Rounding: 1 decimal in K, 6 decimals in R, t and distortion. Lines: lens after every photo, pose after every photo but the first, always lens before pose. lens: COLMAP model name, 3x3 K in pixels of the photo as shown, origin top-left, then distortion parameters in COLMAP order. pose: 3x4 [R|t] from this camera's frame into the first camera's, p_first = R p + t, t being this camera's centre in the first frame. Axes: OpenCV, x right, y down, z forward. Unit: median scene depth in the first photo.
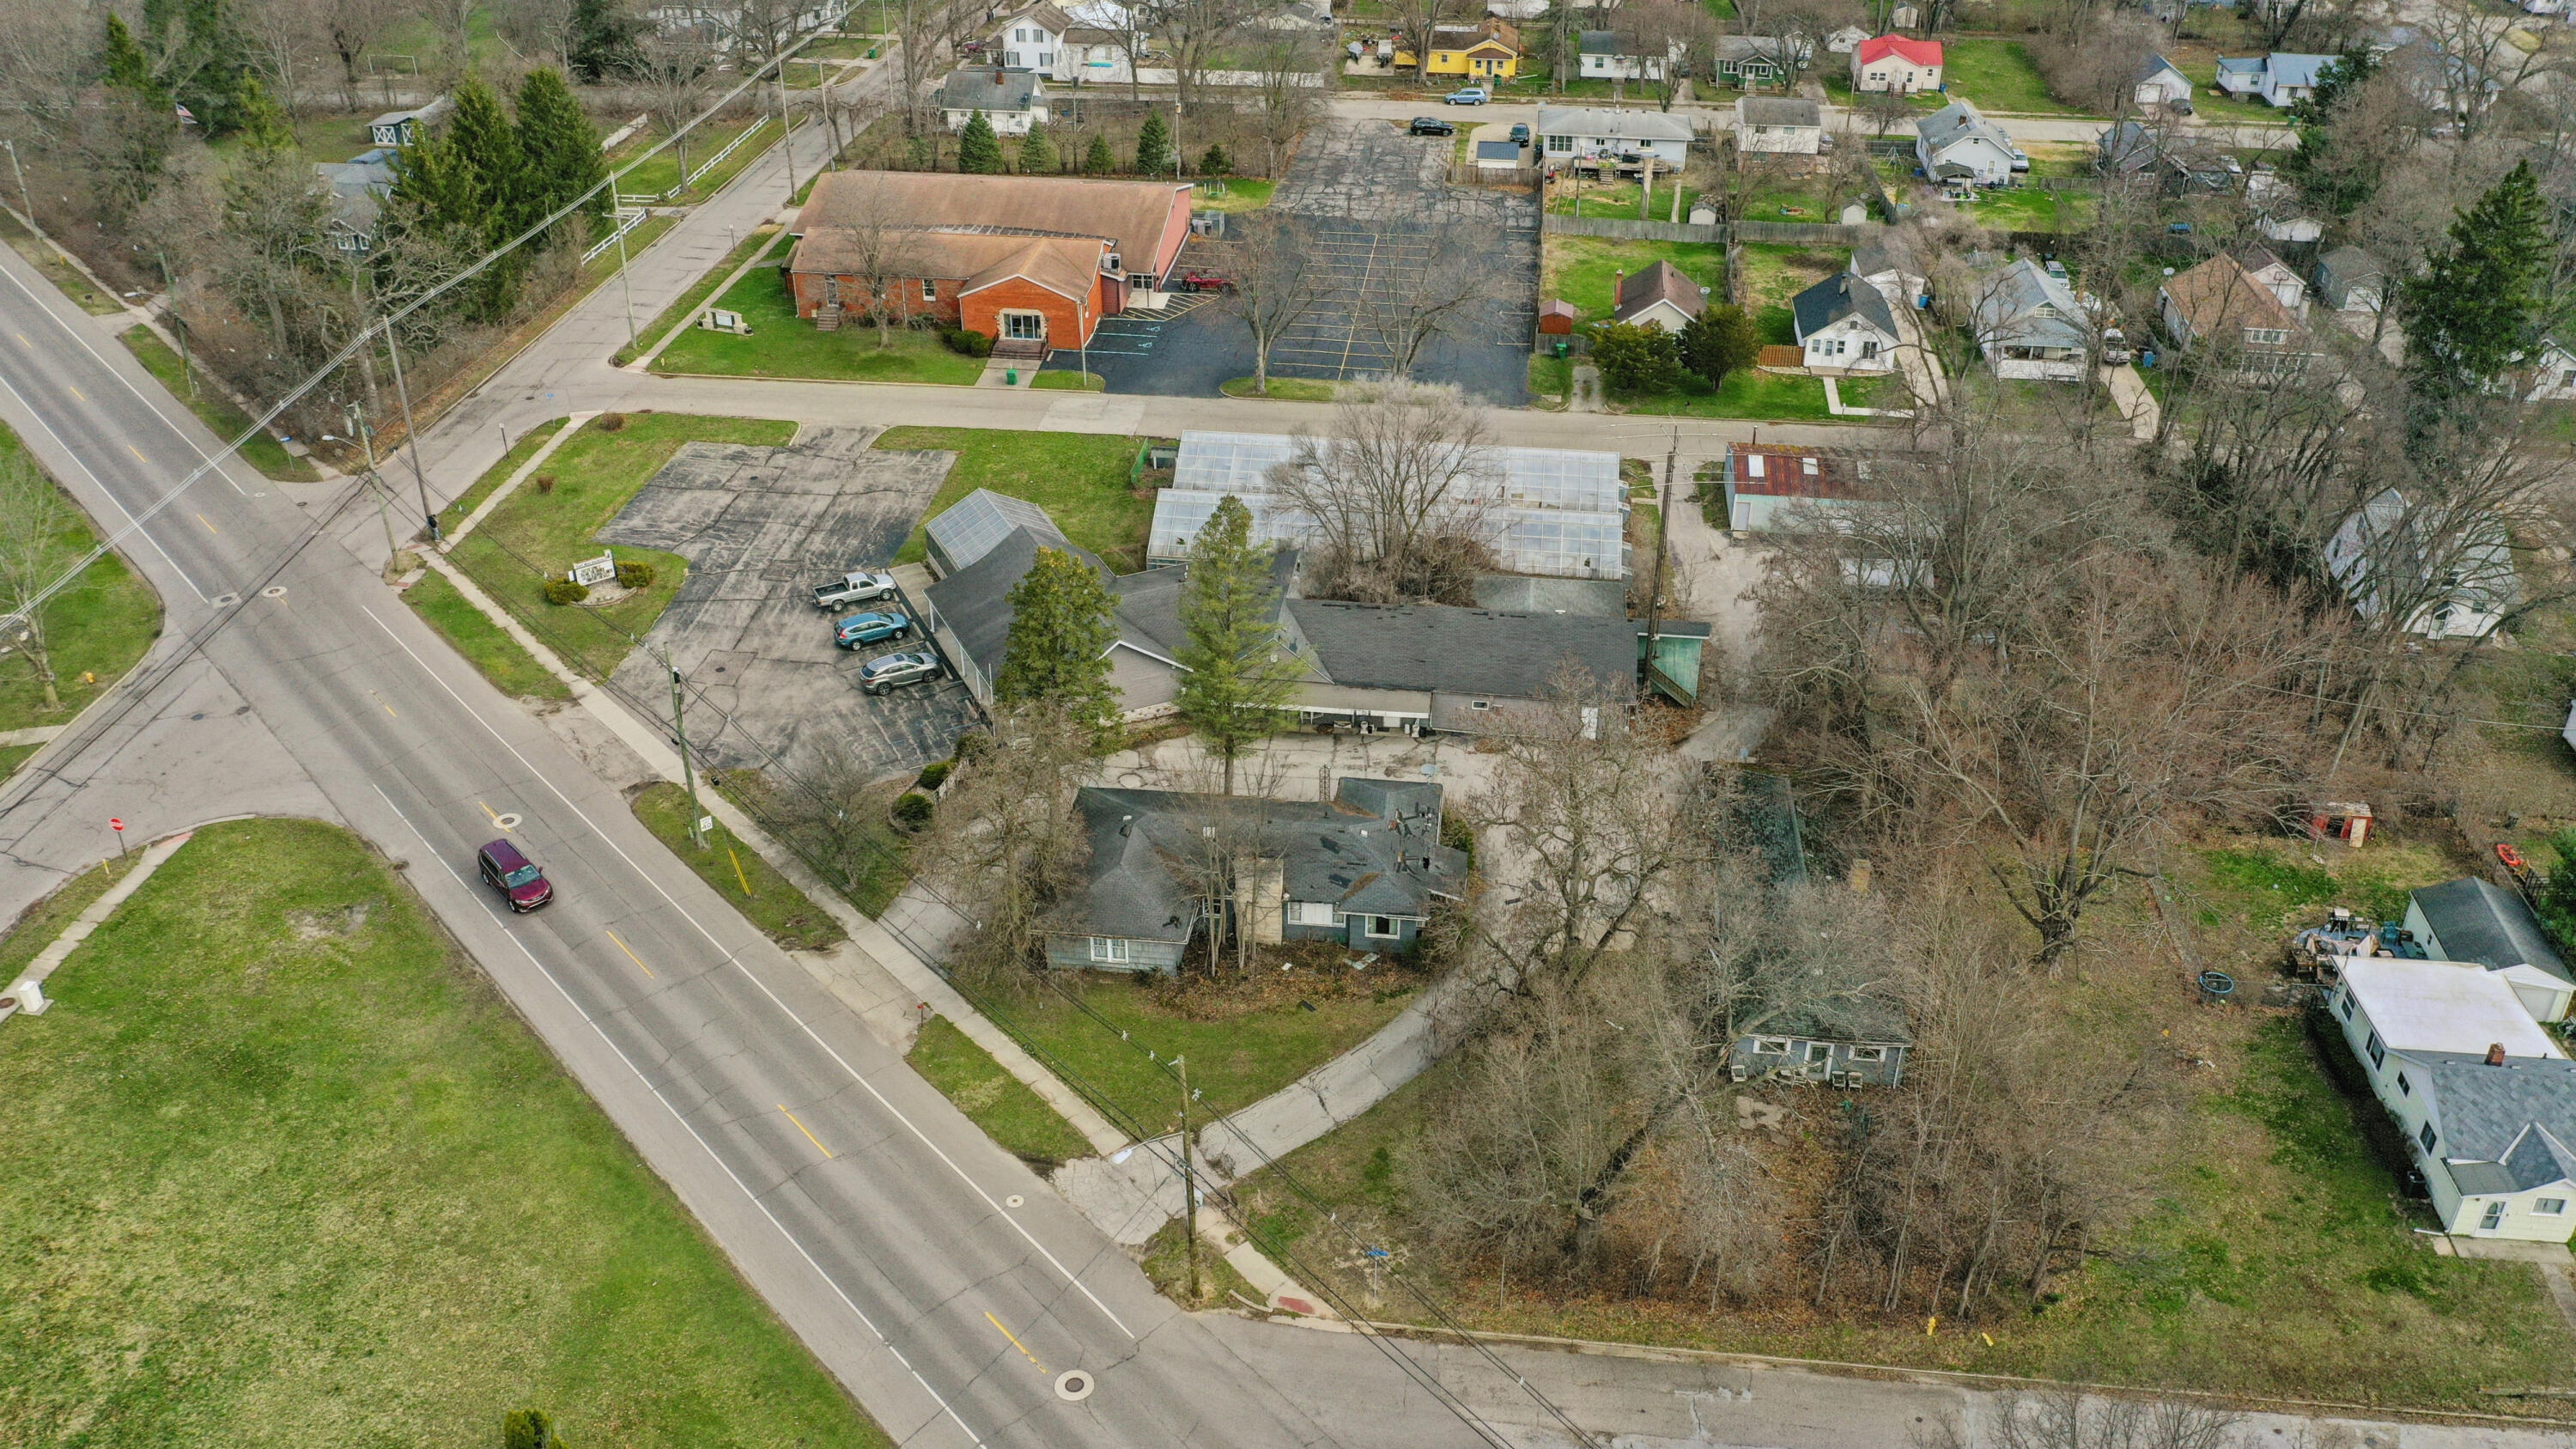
lens RADIAL K [[2111.7, 0, 1305.2], [0, 2111.7, 682.4], [0, 0, 1]] dist [-0.016132, -0.007638]
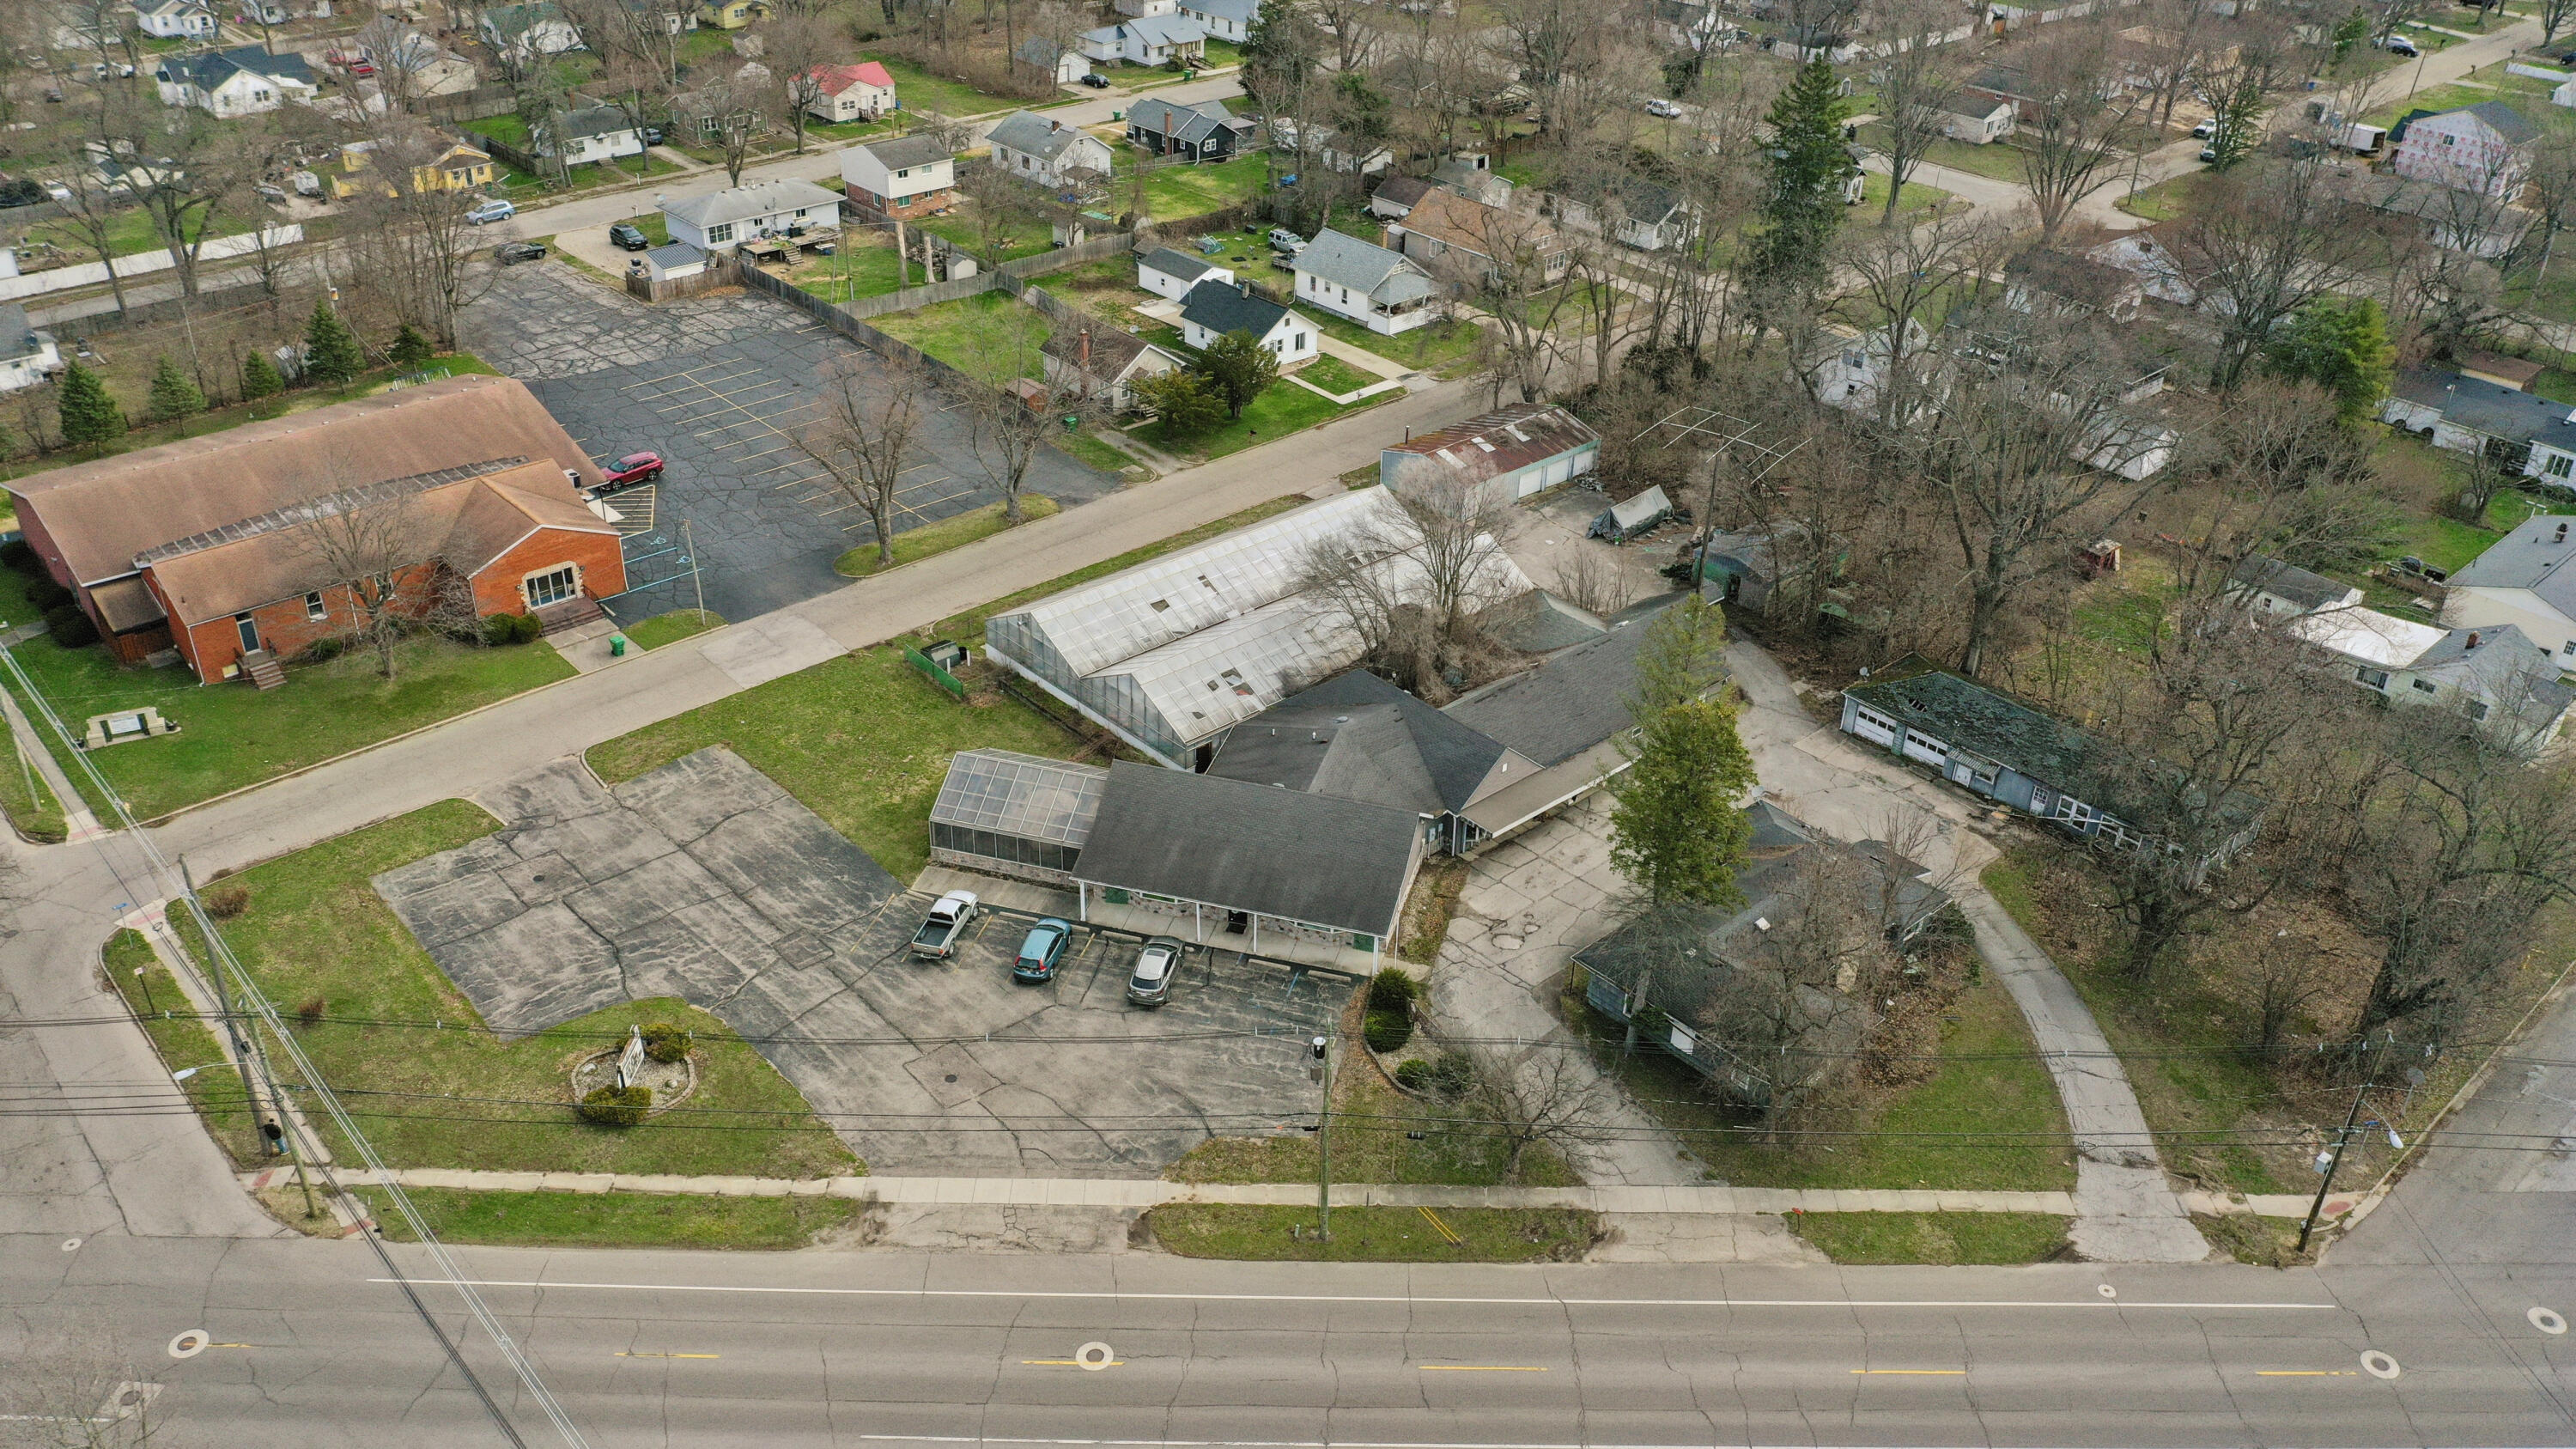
lens RADIAL K [[2027.2, 0, 1288.0], [0, 2027.2, 724.5], [0, 0, 1]] dist [-0.019121, -0.005049]
pose [[0.659600, -0.375820, 0.650912, -0.613289], [0.353379, 0.919394, 0.172738, -0.204152], [-0.663363, 0.116081, 0.739239, 0.344590]]
